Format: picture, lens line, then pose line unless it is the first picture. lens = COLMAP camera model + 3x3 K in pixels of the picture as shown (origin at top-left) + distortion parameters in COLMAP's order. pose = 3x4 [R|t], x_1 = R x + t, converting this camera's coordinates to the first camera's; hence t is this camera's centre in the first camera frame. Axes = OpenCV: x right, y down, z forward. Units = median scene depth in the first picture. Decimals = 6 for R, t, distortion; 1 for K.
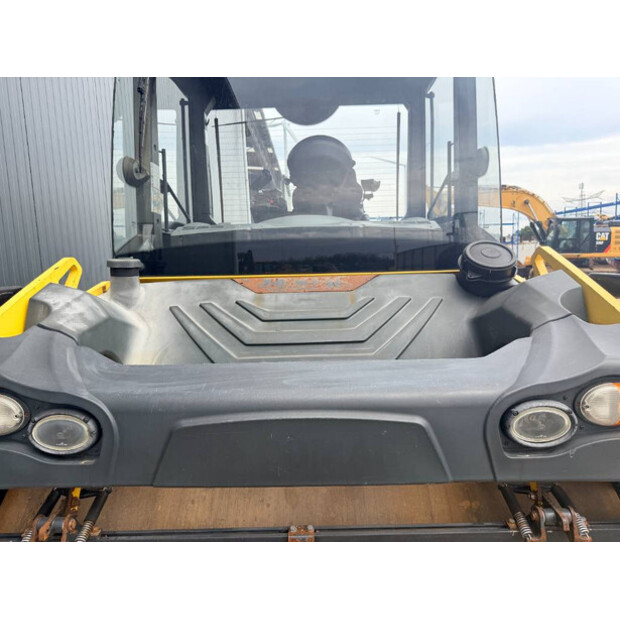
lens RADIAL K [[446.5, 0, 310.0], [0, 446.5, 310.0], [0, 0, 1]] dist [0.053920, -0.070822]
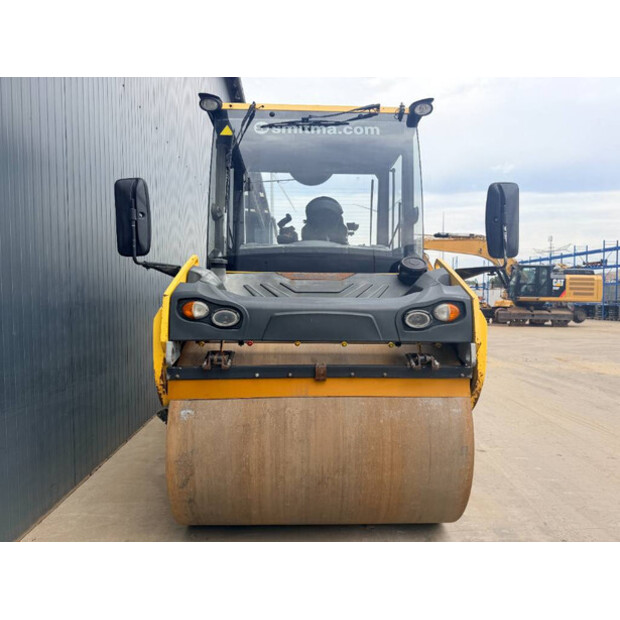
lens RADIAL K [[446.5, 0, 310.0], [0, 446.5, 310.0], [0, 0, 1]] dist [0.053920, -0.070822]
pose [[0.998547, 0.032498, 0.042993, -0.081666], [-0.028499, 0.995482, -0.090576, 0.181329], [-0.045742, 0.089220, 0.994961, -0.596902]]
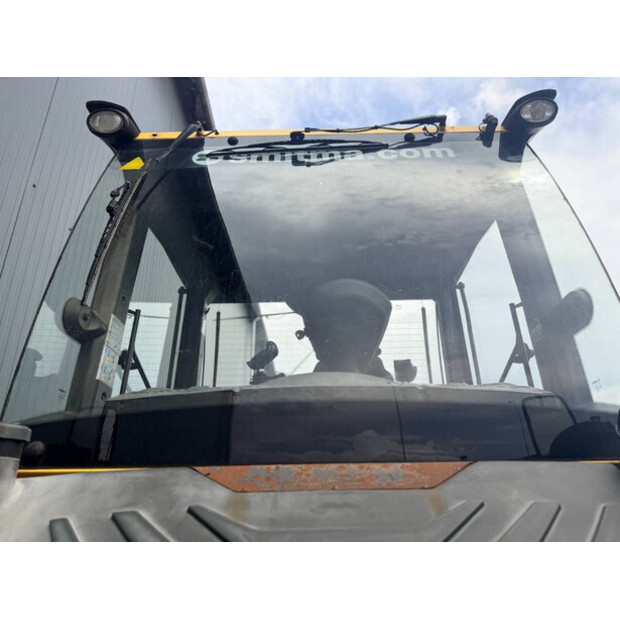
lens RADIAL K [[446.5, 0, 310.0], [0, 446.5, 310.0], [0, 0, 1]] dist [0.053920, -0.070822]
pose [[0.999892, 0.007219, -0.012767, -0.023298], [-0.012742, 0.858654, -0.512397, 0.030233], [0.007263, 0.512504, 0.858654, 0.339908]]
